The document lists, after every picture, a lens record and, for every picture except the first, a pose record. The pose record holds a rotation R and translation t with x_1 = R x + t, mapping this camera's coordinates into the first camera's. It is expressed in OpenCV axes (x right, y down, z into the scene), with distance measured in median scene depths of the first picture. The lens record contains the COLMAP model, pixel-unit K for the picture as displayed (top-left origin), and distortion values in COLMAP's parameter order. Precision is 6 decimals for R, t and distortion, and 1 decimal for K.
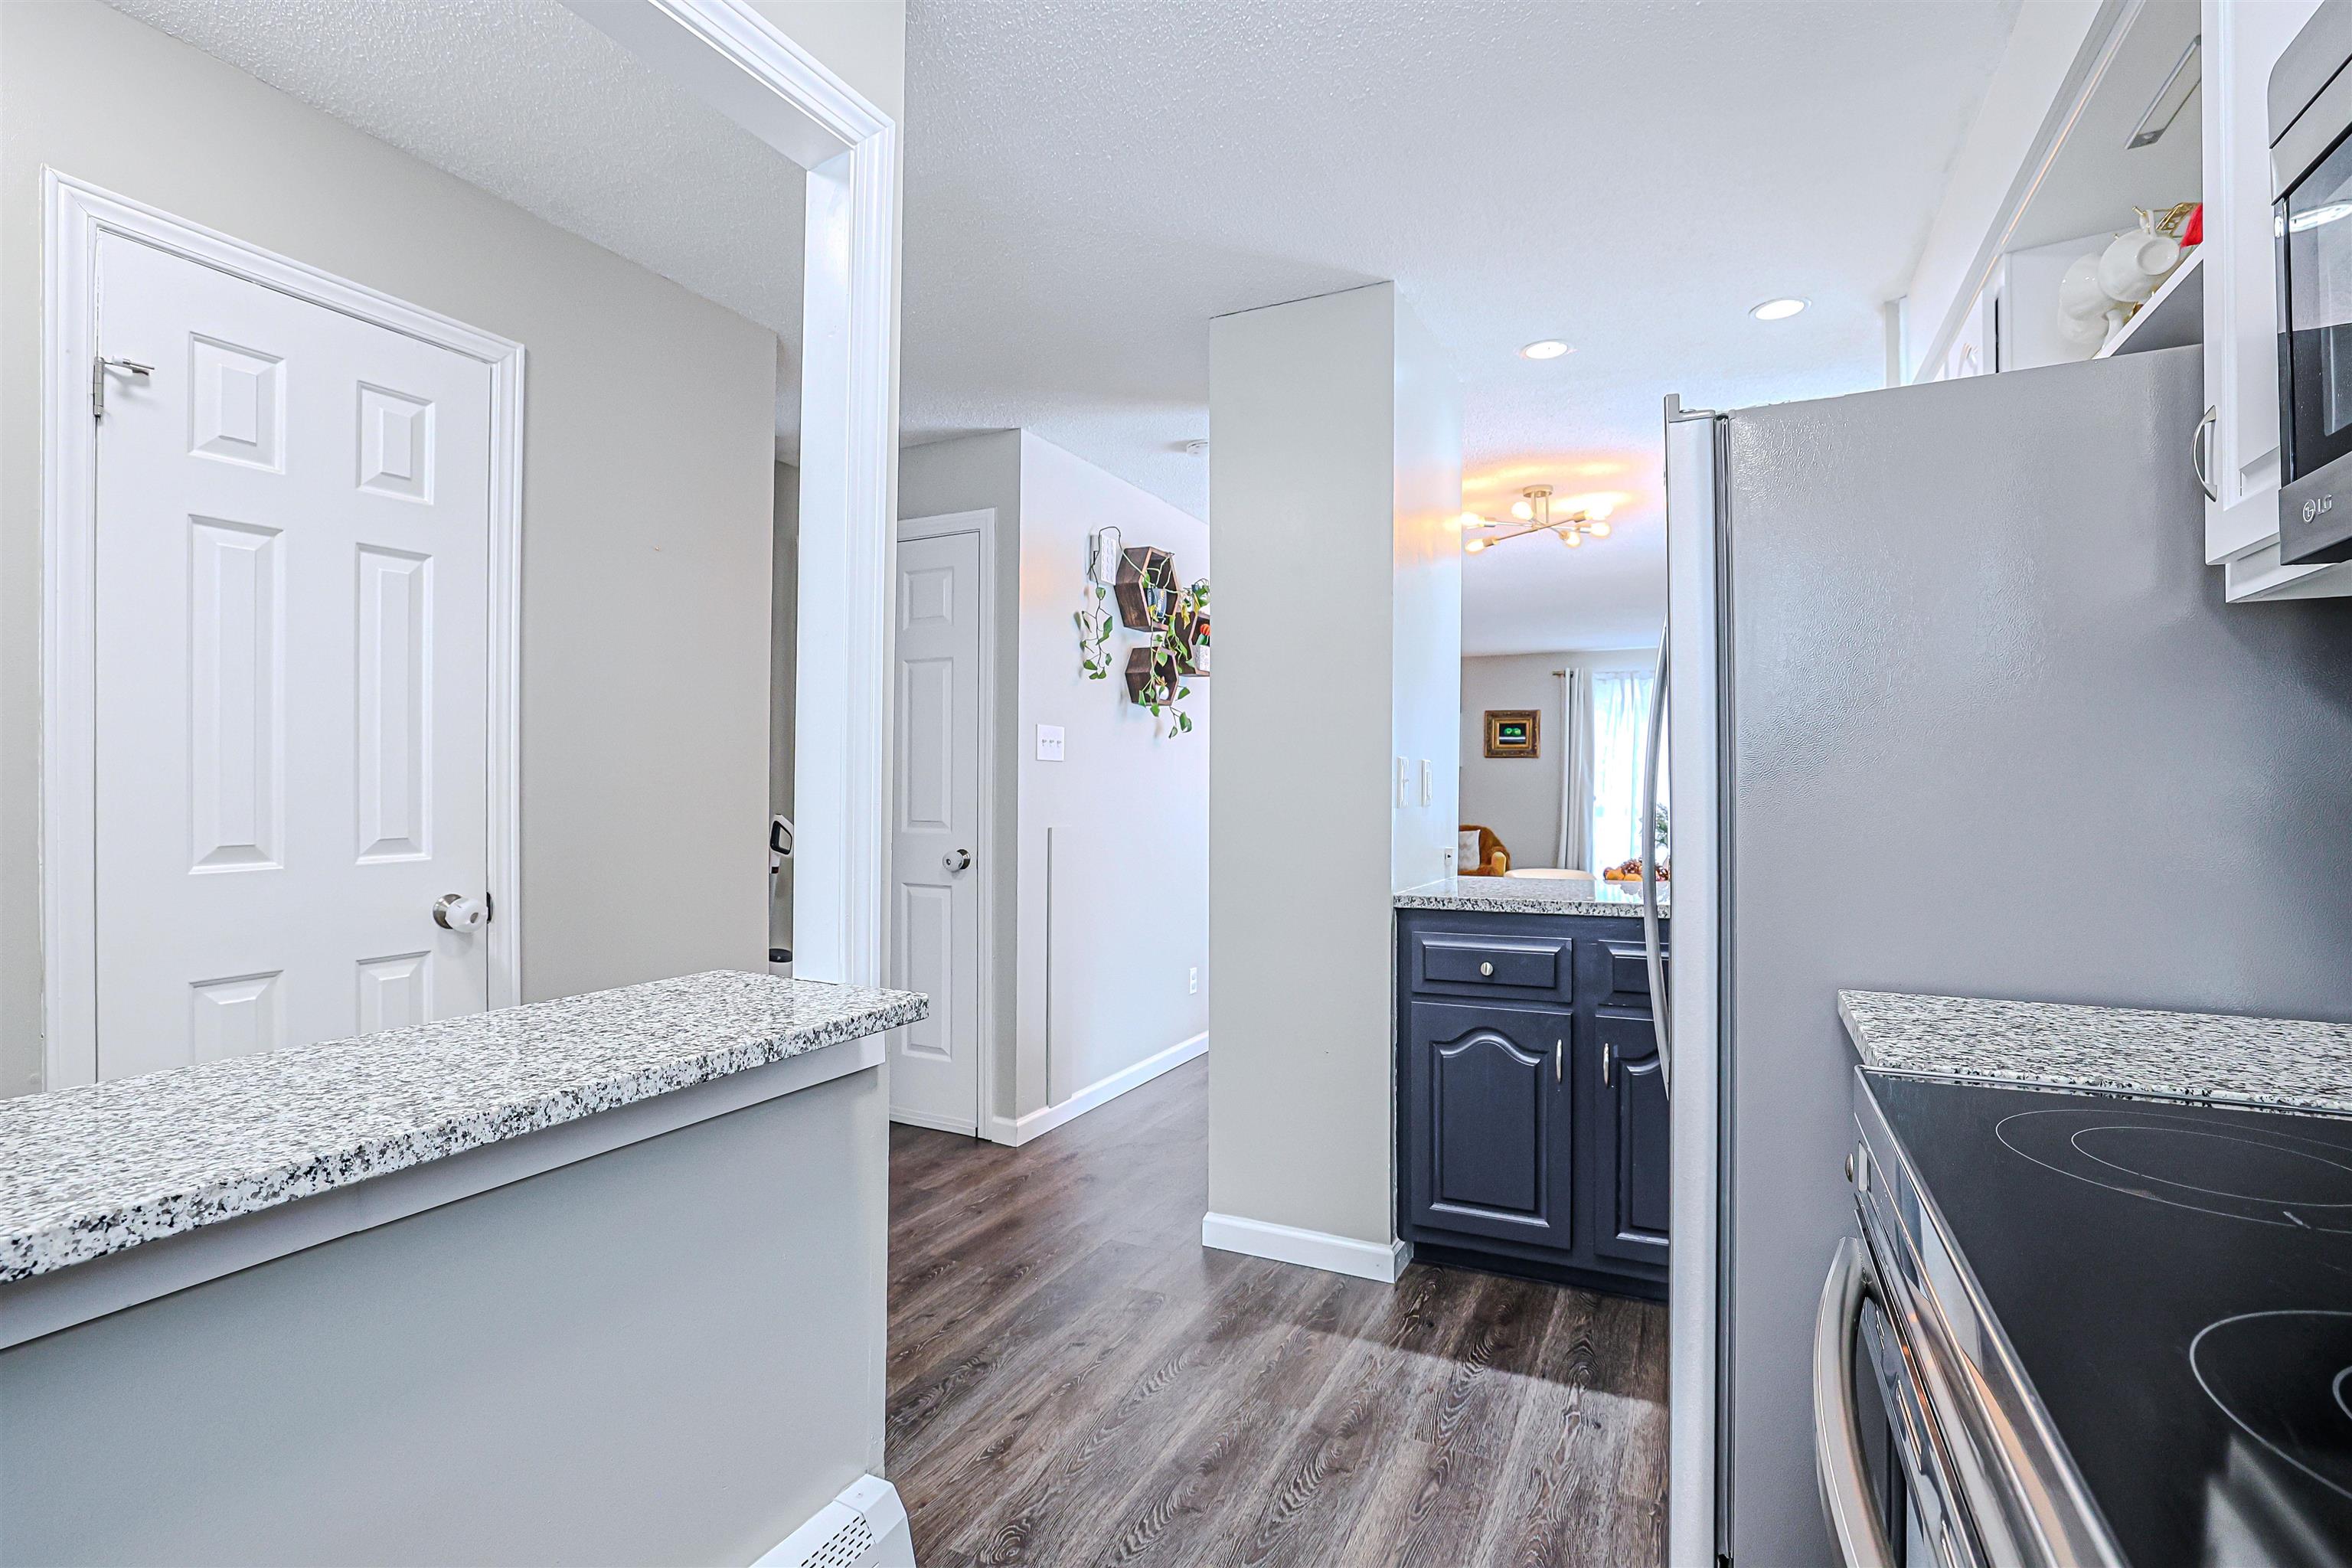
lens RADIAL K [[1079.7, 0, 1170.1], [0, 1079.7, 771.6], [0, 0, 1]] dist [-0.054756, 0.016658]
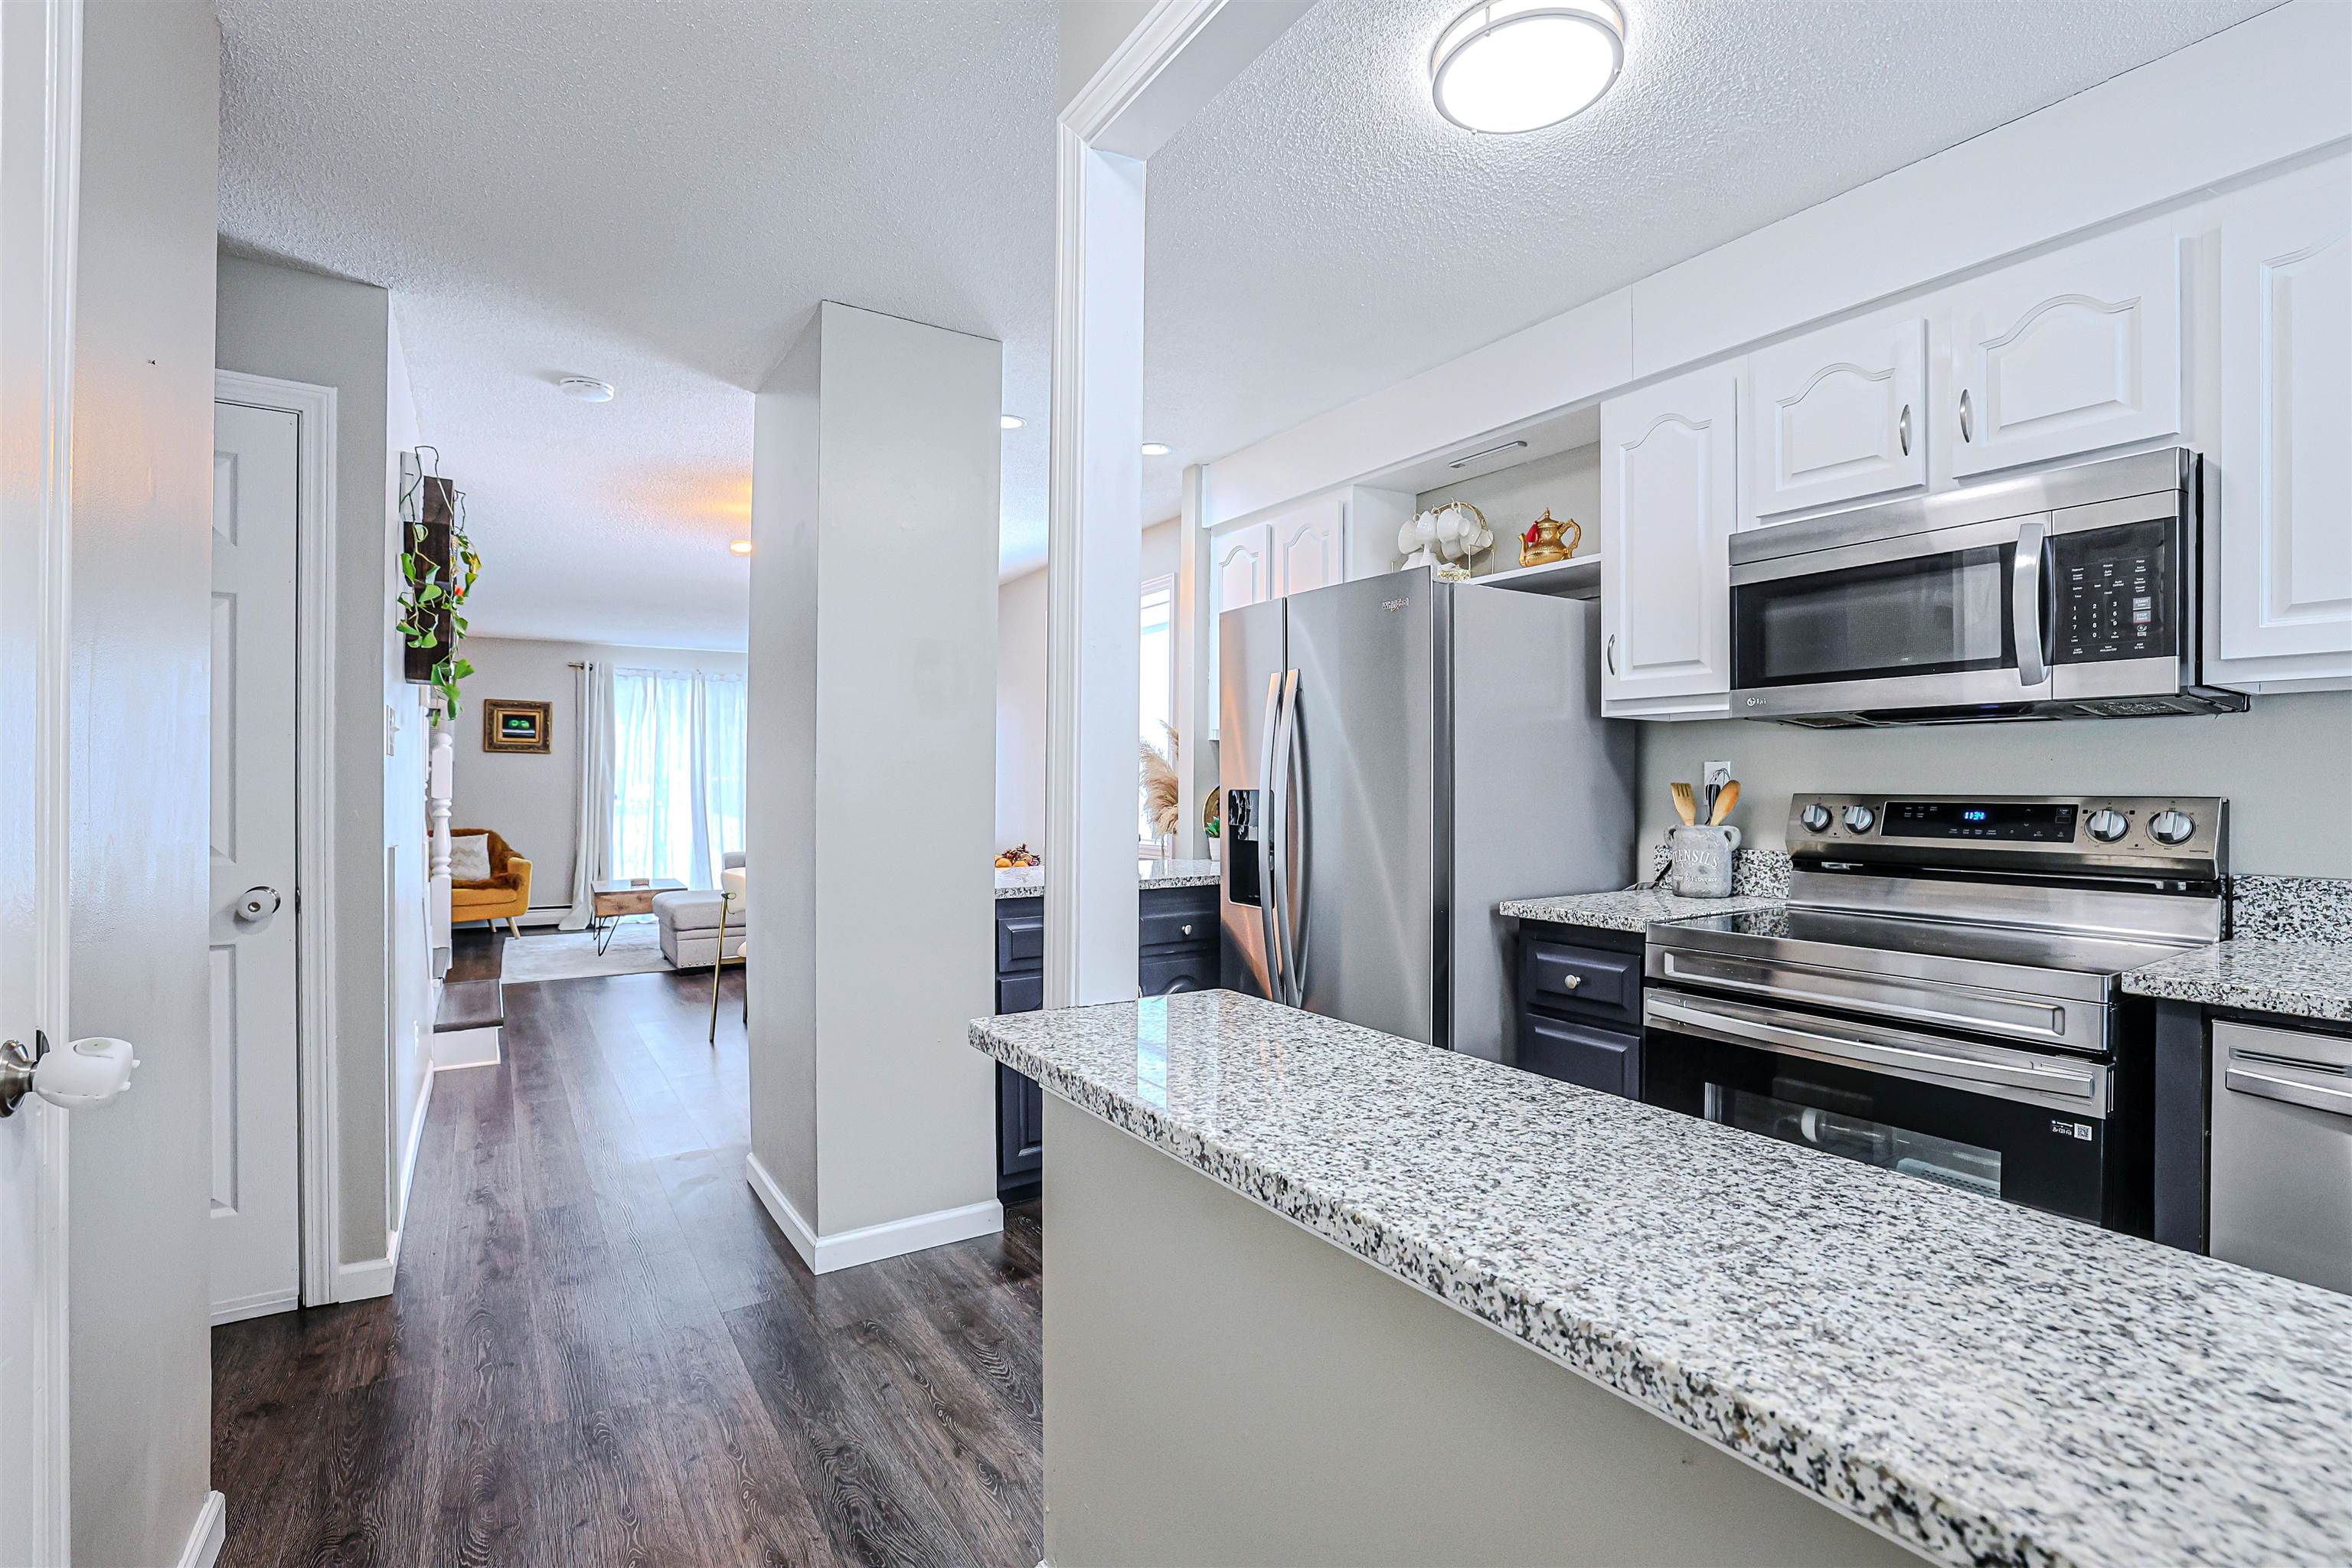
lens RADIAL K [[1079.7, 0, 1170.1], [0, 1079.7, 771.6], [0, 0, 1]] dist [-0.054756, 0.016658]
pose [[0.495256, 0.008435, 0.868706, -0.193630], [-0.012714, 0.999916, -0.002461, -0.001923], [-0.868654, -0.009825, 0.495322, 0.079417]]
